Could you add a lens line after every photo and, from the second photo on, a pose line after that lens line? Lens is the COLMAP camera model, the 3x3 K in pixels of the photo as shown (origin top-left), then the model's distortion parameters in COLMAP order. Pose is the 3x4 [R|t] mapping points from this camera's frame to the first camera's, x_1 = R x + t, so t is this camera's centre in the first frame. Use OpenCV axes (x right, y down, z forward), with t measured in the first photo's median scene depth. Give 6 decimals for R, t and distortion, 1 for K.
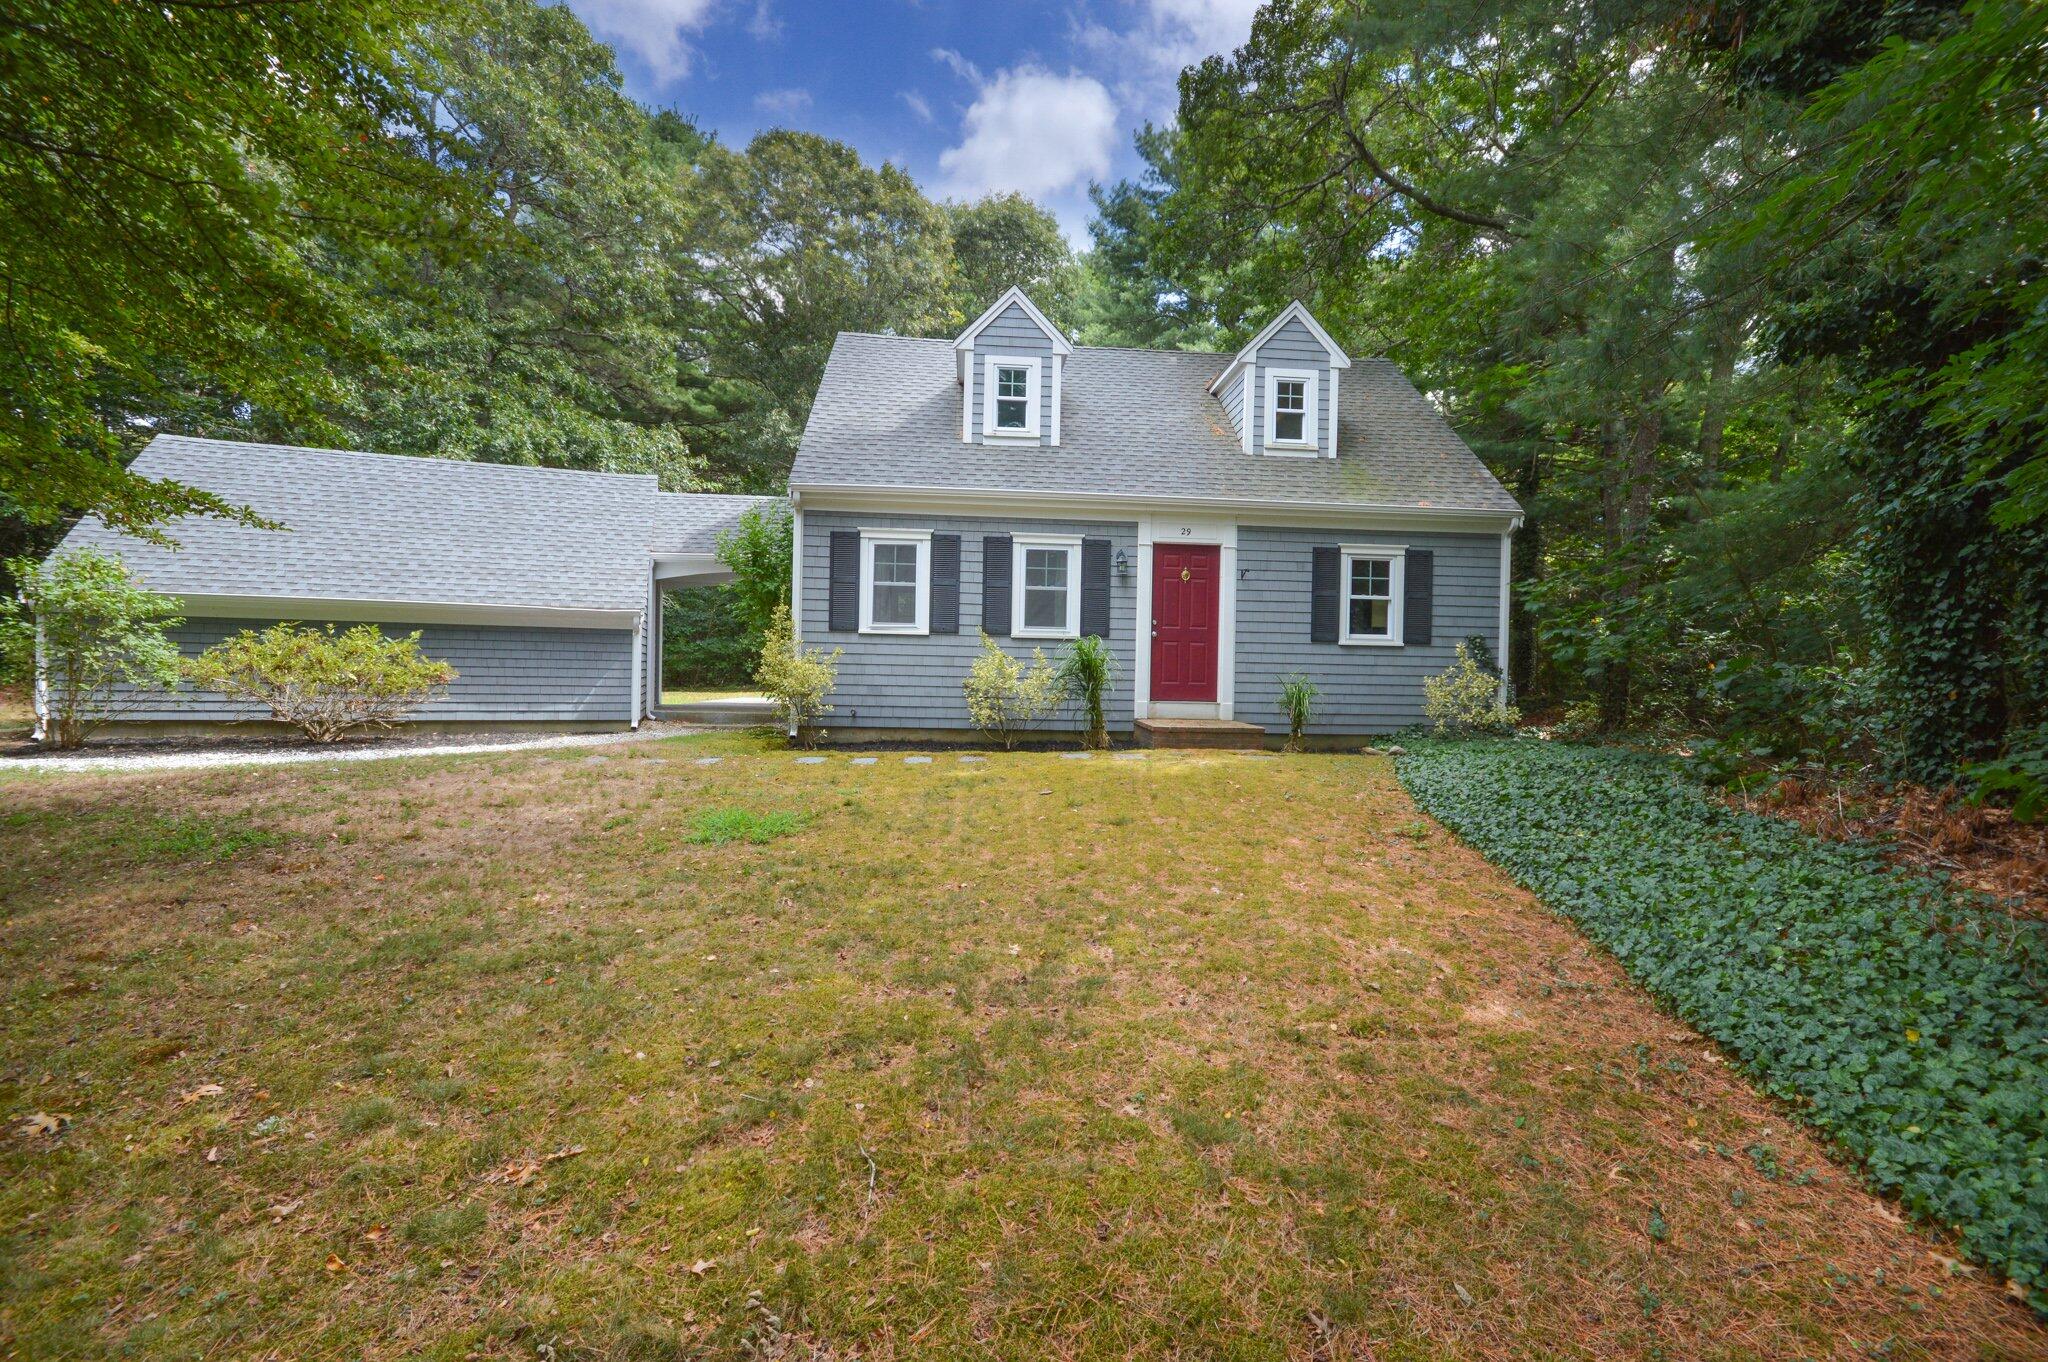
lens RADIAL K [[920.2, 0, 1024.0], [0, 920.2, 681.0], [0, 0, 1]] dist [-0.001551, -0.000294]
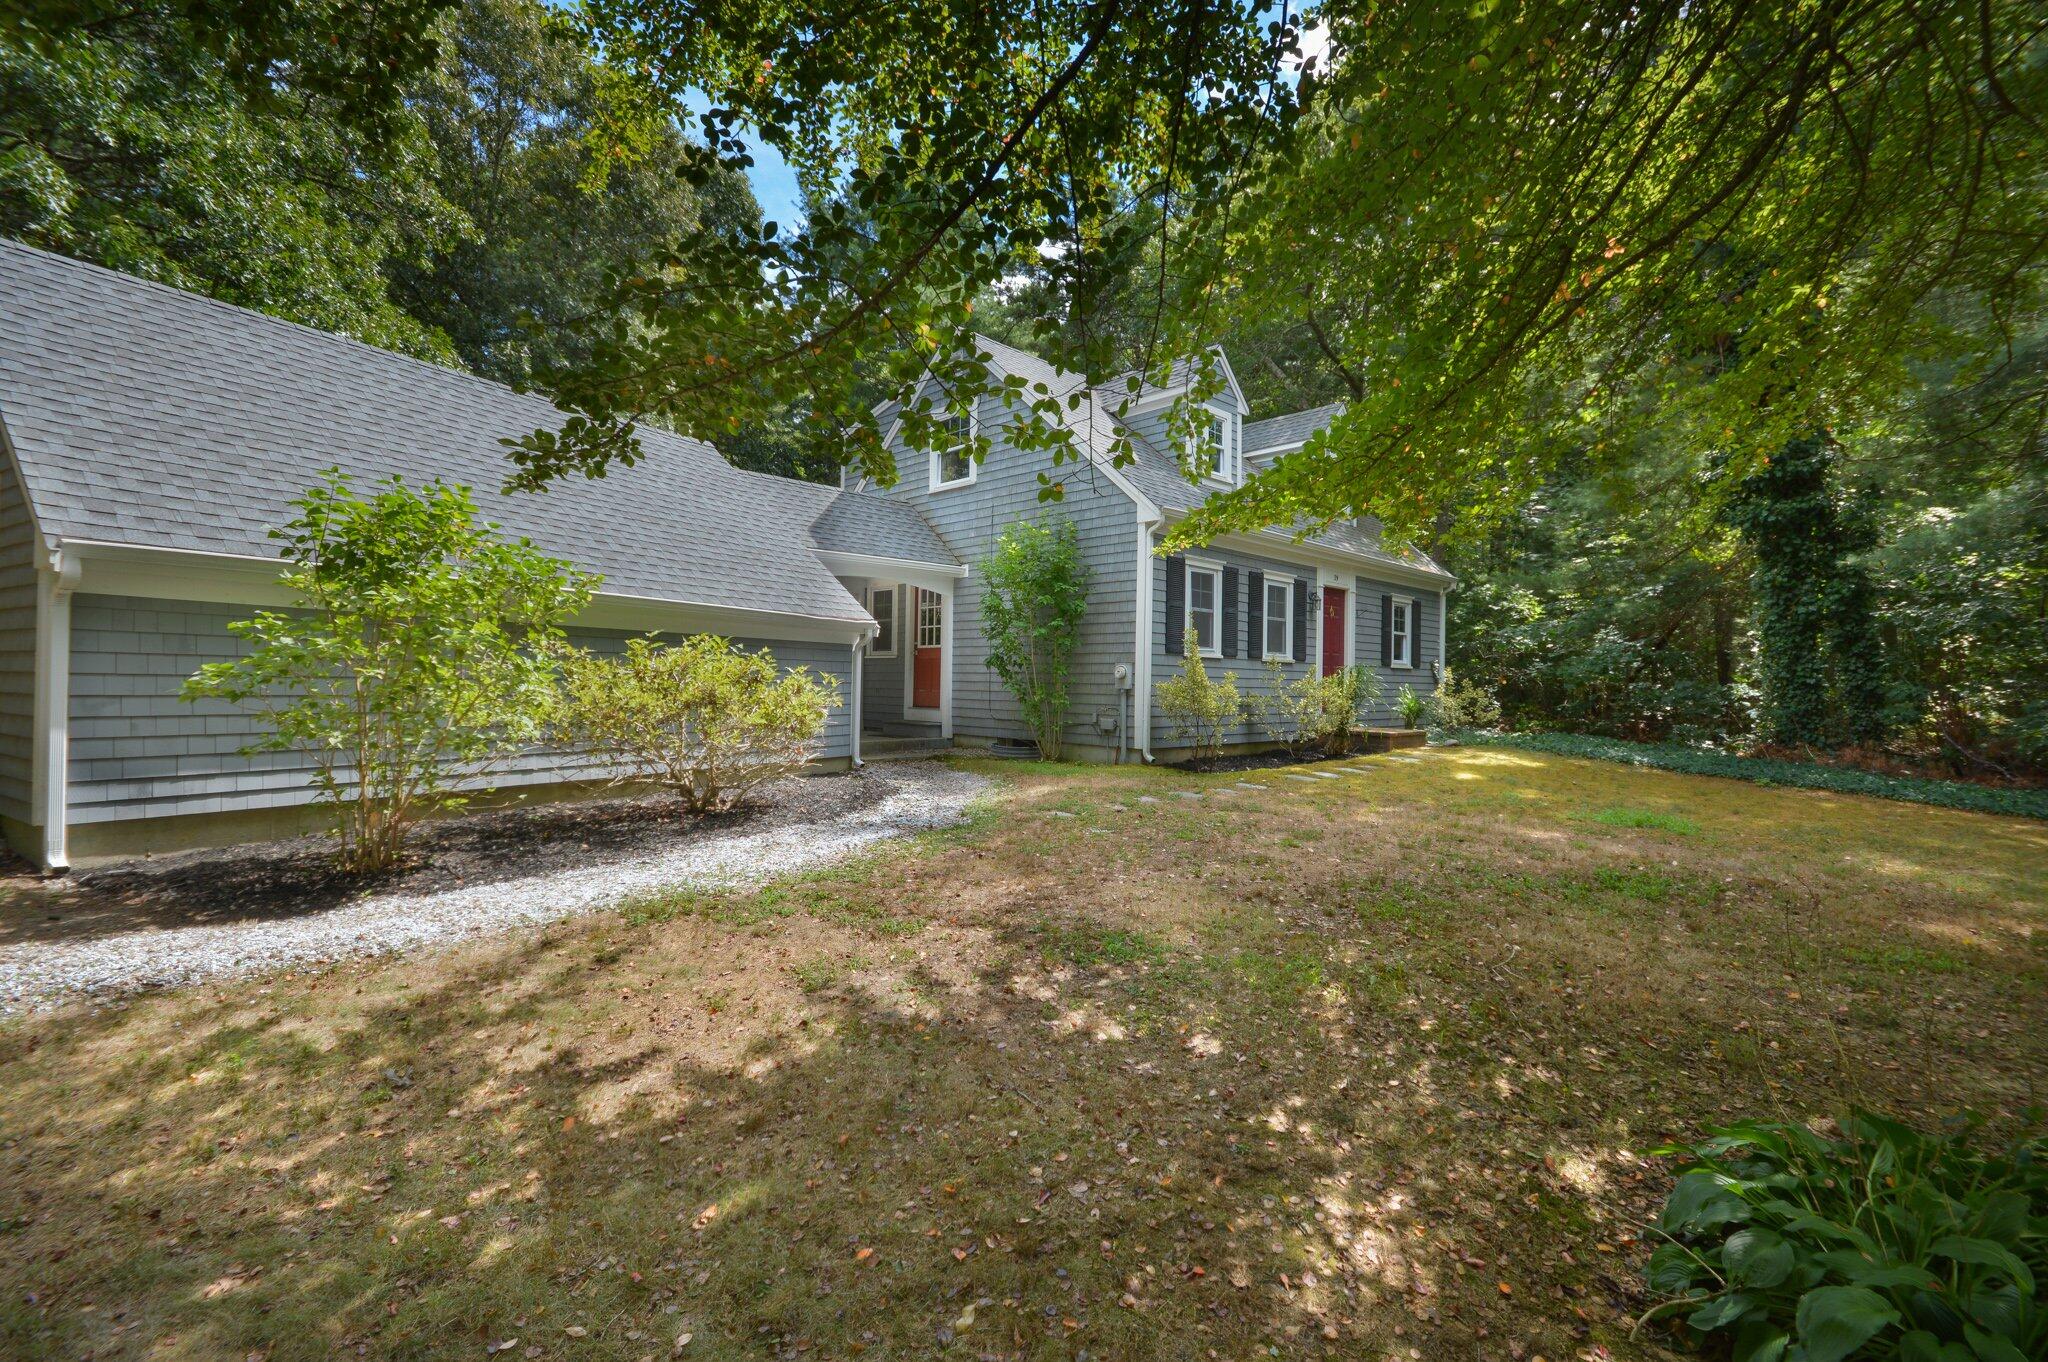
lens RADIAL K [[920.2, 0, 1024.0], [0, 920.2, 681.0], [0, 0, 1]] dist [-0.001551, -0.000294]
pose [[0.756596, -0.007258, 0.653843, -0.978786], [0.003289, 0.999968, 0.007295, -0.031806], [-0.653875, -0.003369, 0.756595, 0.325366]]
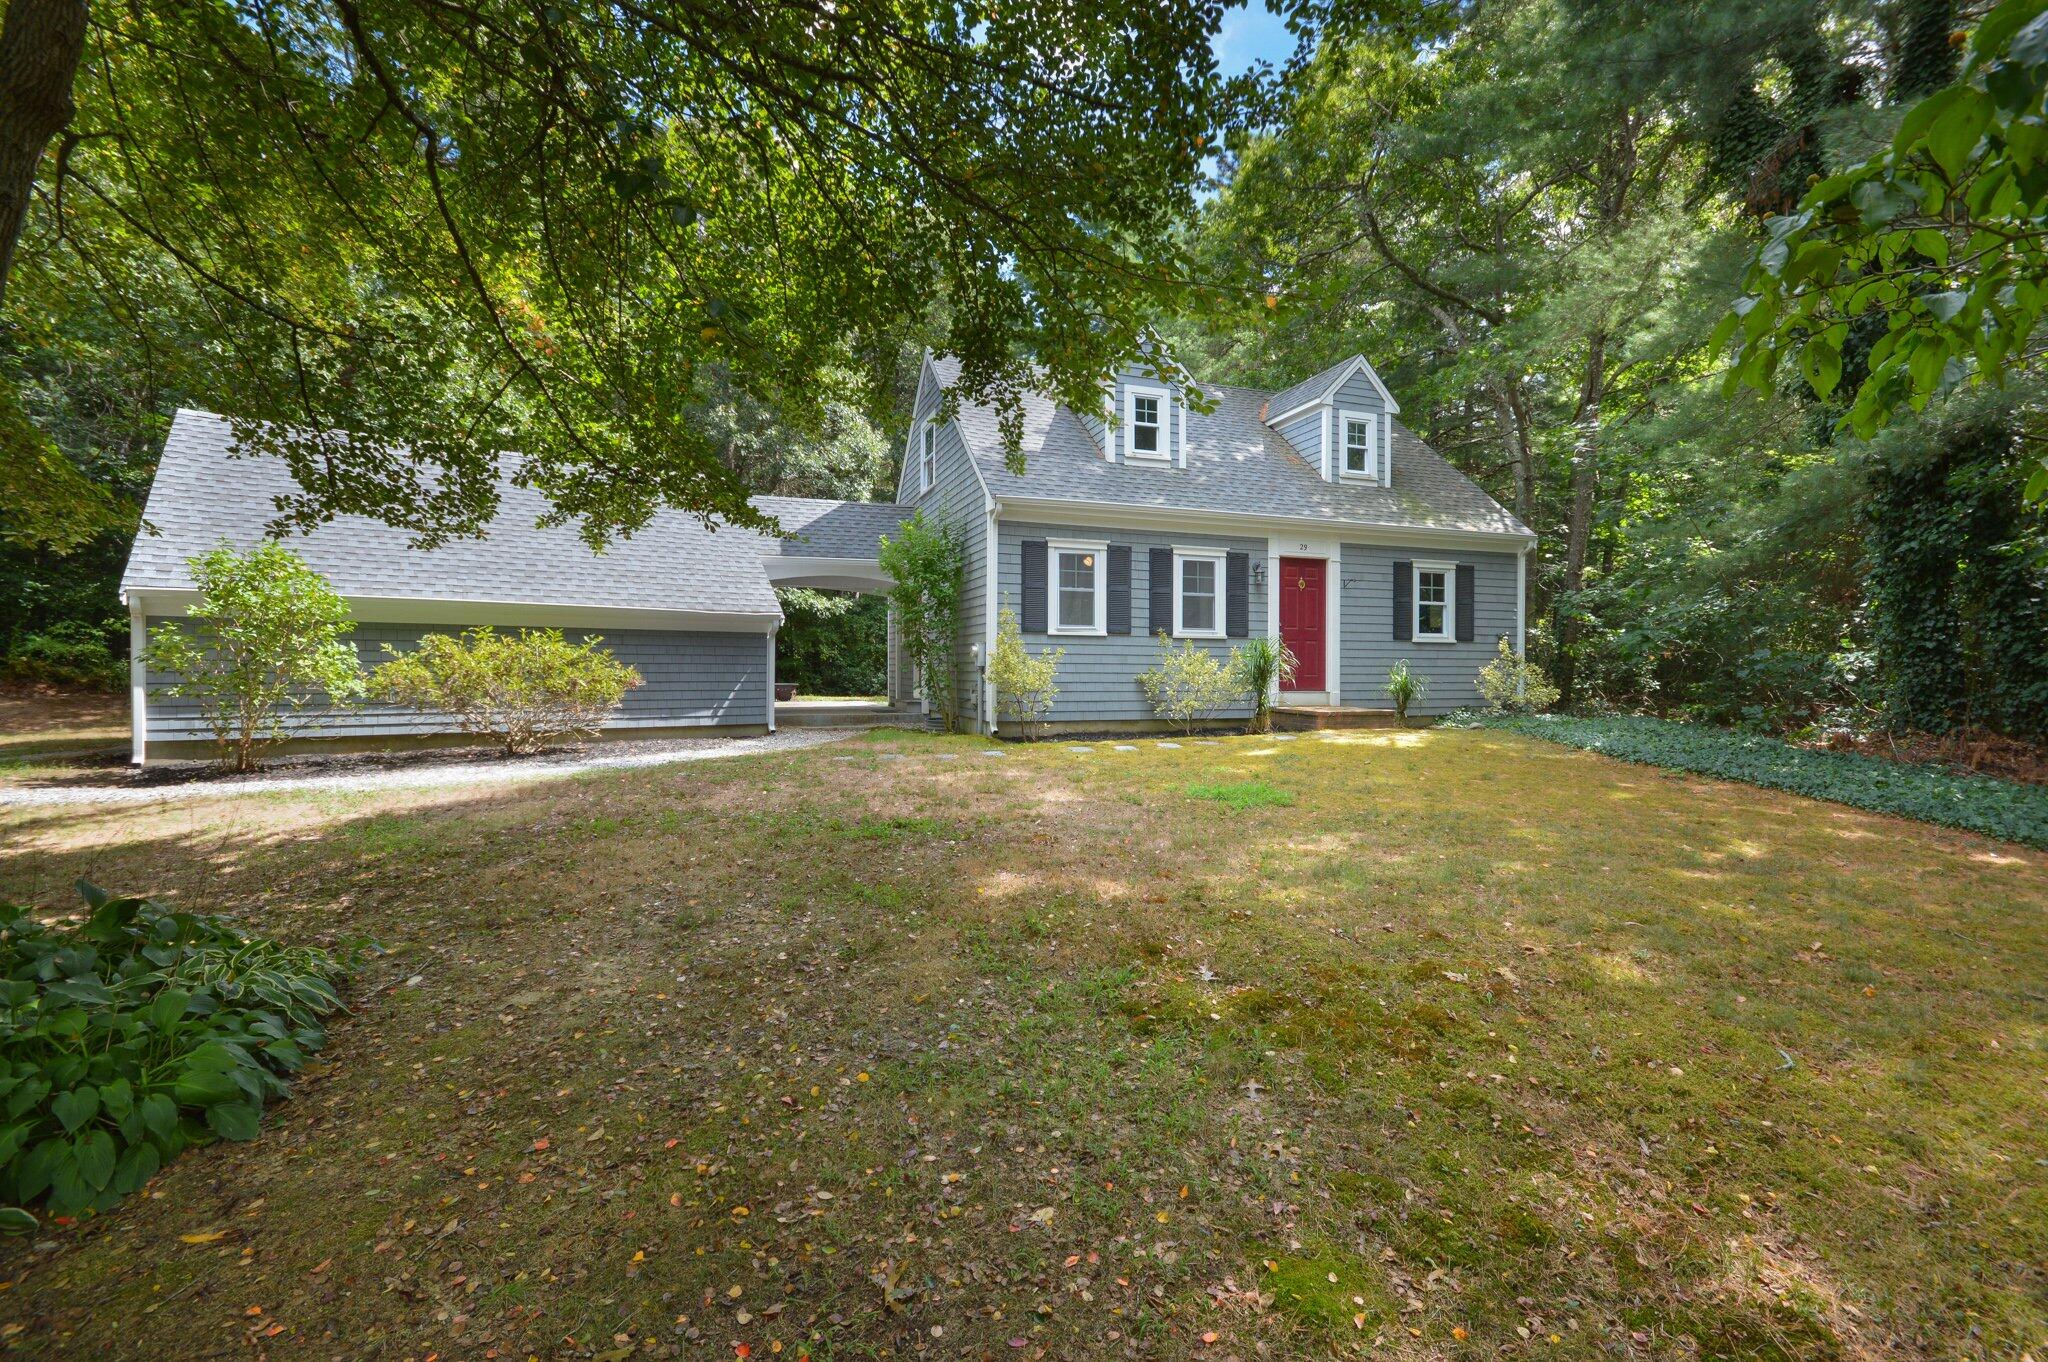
lens RADIAL K [[910.8, 0, 1024.0], [0, 910.8, 681.0], [0, 0, 1]] dist [-0.000109, 0.000163]
pose [[0.964954, -0.018983, 0.261731, -0.482342], [0.016589, 0.999798, 0.011353, -0.009725], [-0.261894, -0.006613, 0.965074, -0.037192]]
